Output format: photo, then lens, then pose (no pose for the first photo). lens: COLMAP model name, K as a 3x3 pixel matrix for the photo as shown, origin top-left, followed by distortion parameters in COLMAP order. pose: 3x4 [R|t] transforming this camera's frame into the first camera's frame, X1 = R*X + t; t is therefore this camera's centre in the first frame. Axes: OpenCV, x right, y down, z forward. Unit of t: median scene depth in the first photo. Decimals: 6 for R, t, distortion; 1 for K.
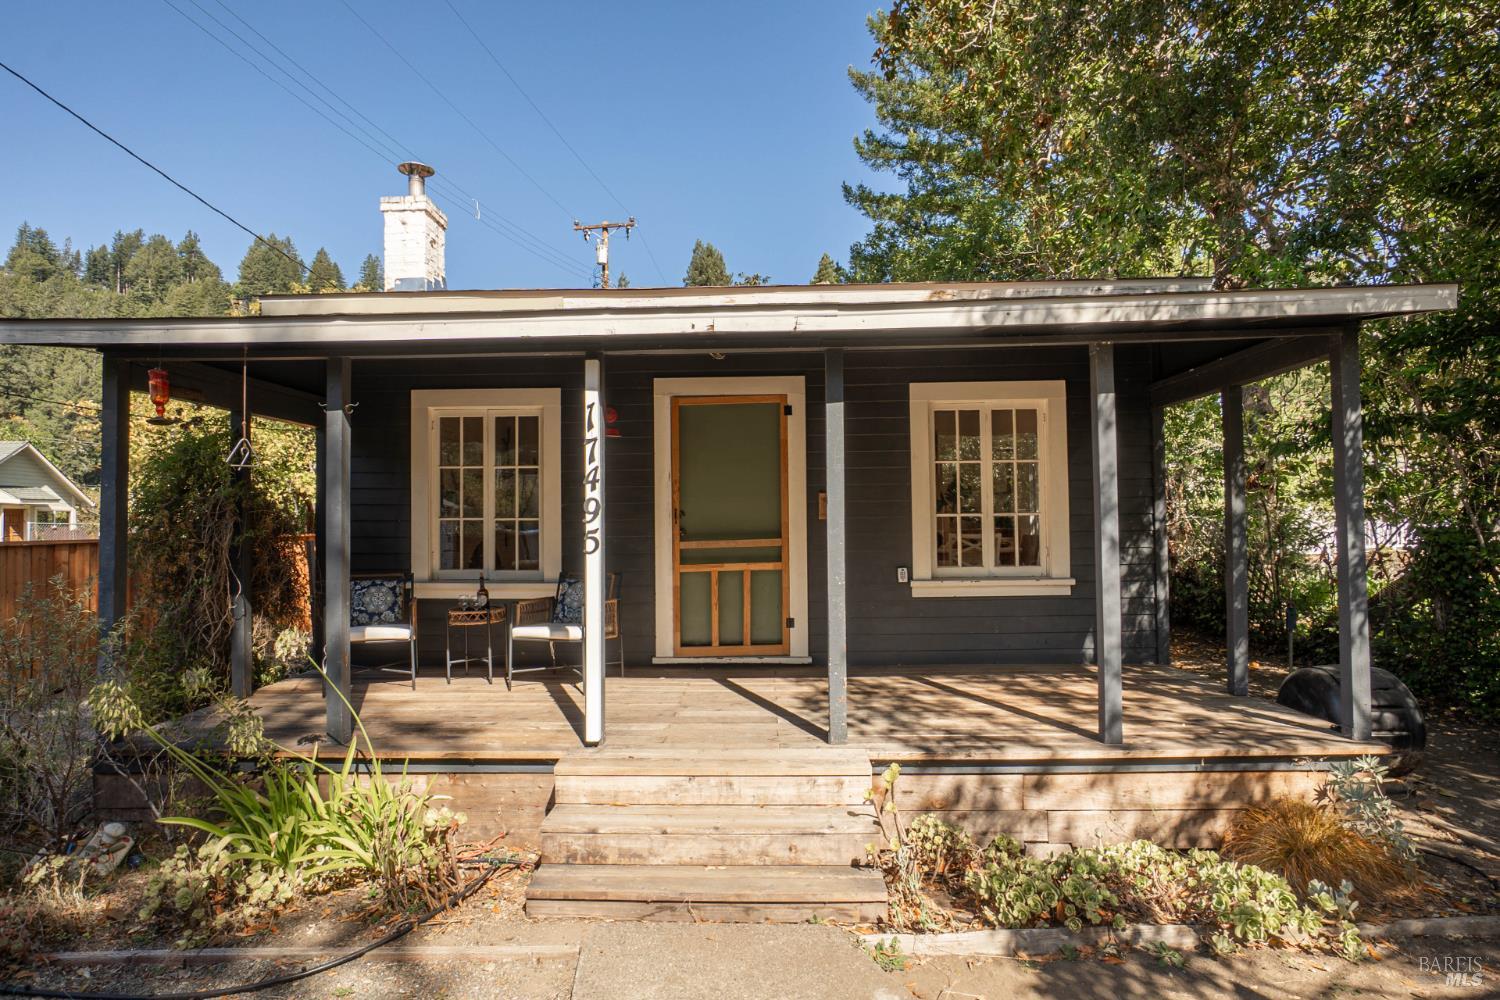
lens RADIAL K [[786.6, 0, 750.0], [0, 786.6, 500.0], [0, 0, 1]] dist [-0.036276, -0.000106]
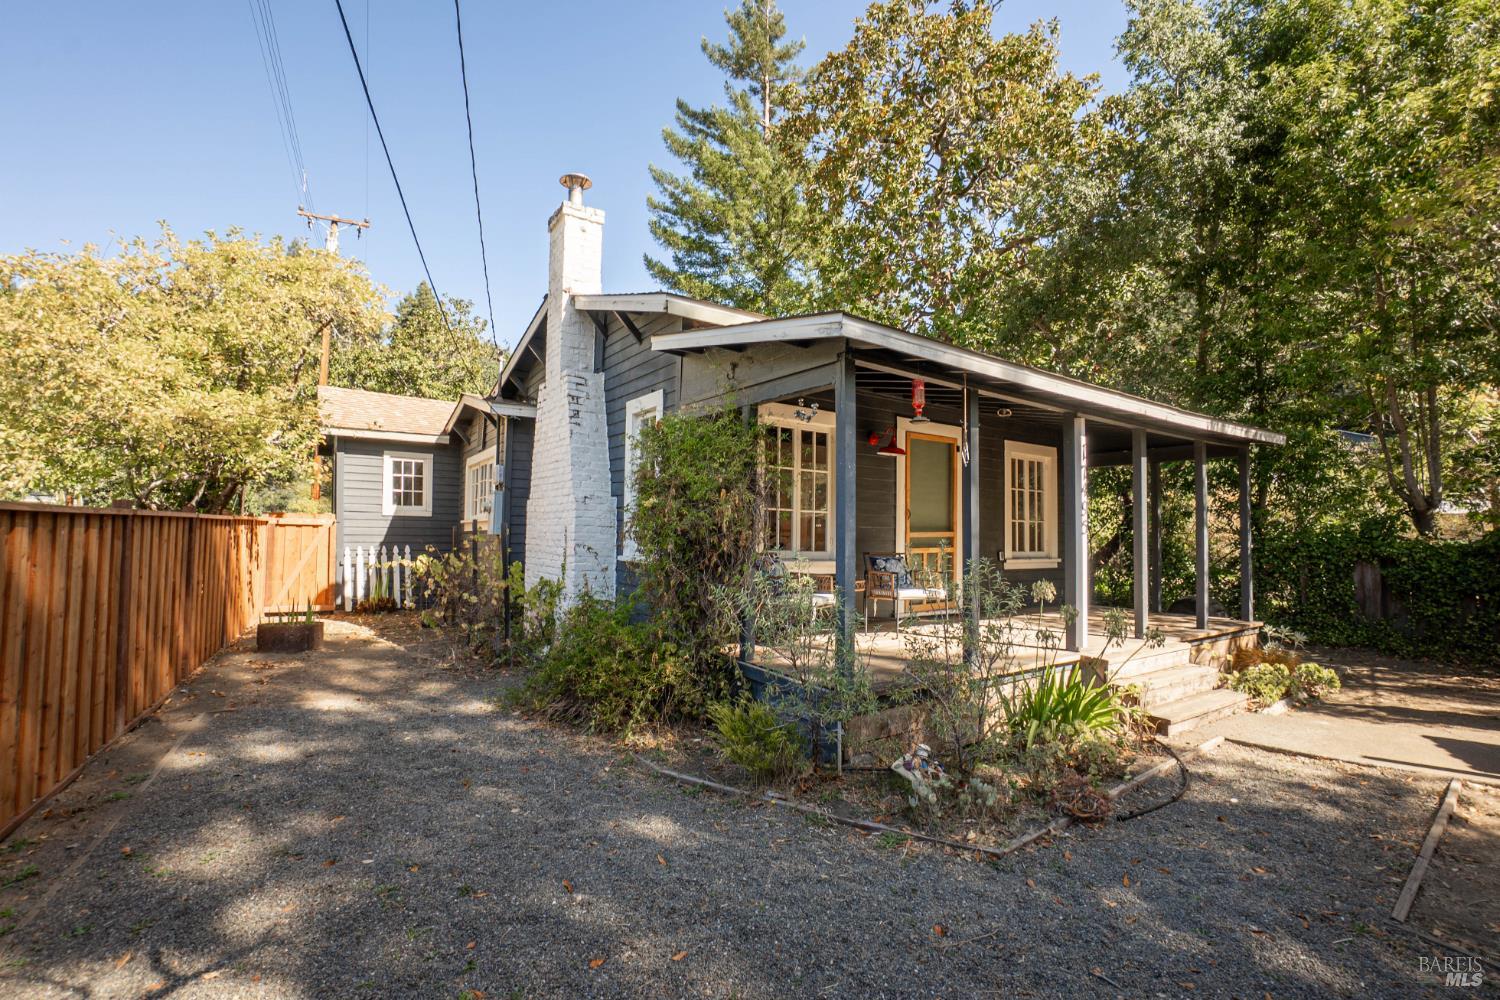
lens RADIAL K [[647.0, 0, 756.9], [0, 647.0, 499.2], [0, 0, 1]] dist [-0.046369, -0.000082]
pose [[0.823084, 0.055730, 0.565179, -0.995714], [-0.046010, 0.998446, -0.031447, 0.042524], [-0.566053, -0.000121, 0.824369, 0.178937]]
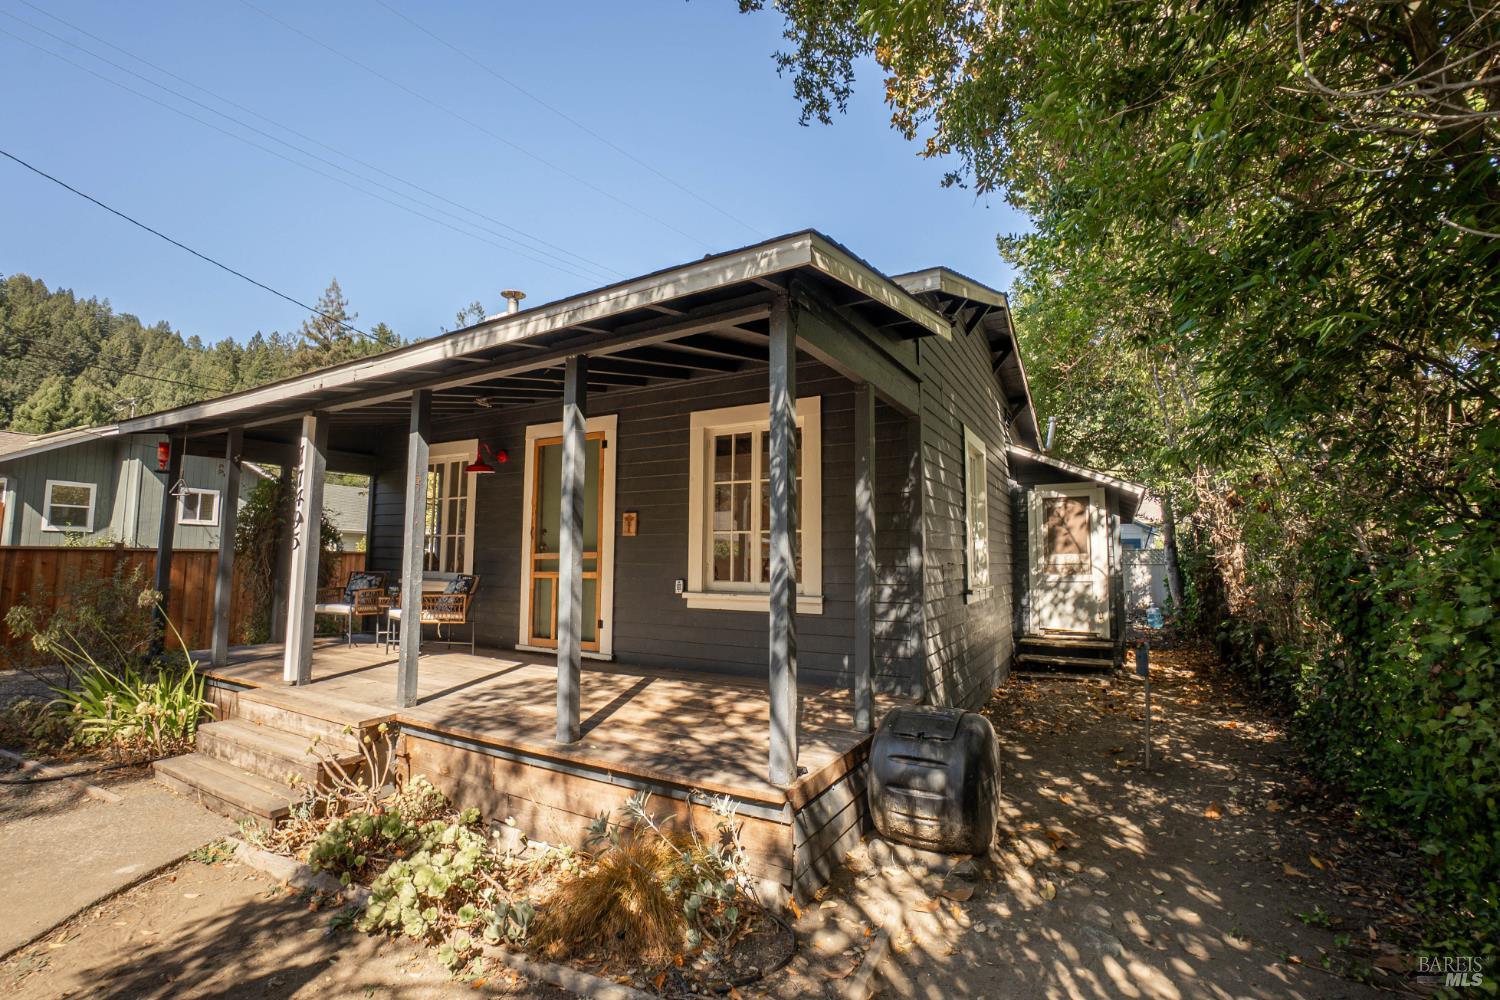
lens RADIAL K [[667.9, 0, 736.3], [0, 667.9, 501.1], [0, 0, 1]] dist [-0.064421, 0.022681]
pose [[0.884422, -0.022084, -0.466165, 0.696960], [-0.005606, 0.998305, -0.057929, 0.029361], [0.466654, 0.053847, 0.882799, 0.208957]]
